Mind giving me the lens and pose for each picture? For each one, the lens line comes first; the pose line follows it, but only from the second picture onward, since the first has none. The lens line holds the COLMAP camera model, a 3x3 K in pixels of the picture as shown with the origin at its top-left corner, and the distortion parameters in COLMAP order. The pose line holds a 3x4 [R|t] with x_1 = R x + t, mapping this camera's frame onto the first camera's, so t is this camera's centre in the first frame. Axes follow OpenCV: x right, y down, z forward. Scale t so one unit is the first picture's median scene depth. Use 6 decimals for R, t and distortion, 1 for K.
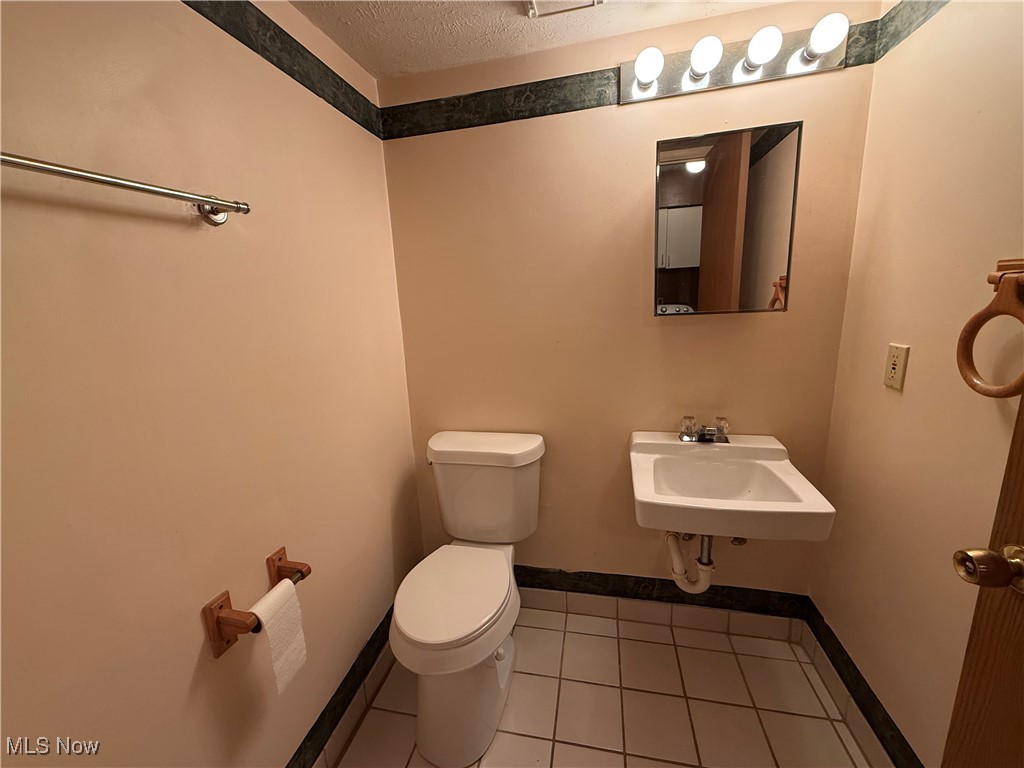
lens RADIAL K [[408.9, 0, 510.1], [0, 408.9, 381.8], [0, 0, 1]] dist [0.002089, 0.000631]
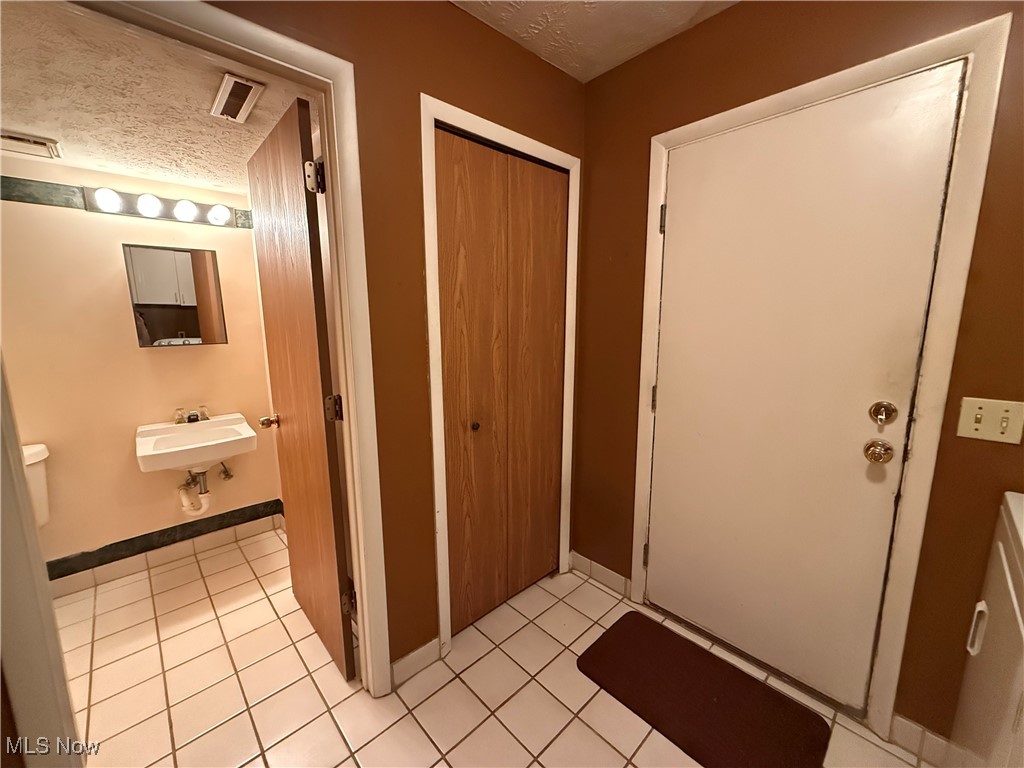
lens RADIAL K [[408.9, 0, 509.6], [0, 408.9, 382.4], [0, 0, 1]] dist [0.002089, 0.000631]
pose [[0.561773, -0.091277, 0.822241, -0.154849], [0.151195, 0.988483, 0.006432, 0.171800], [-0.813358, 0.120705, 0.569103, -1.010598]]
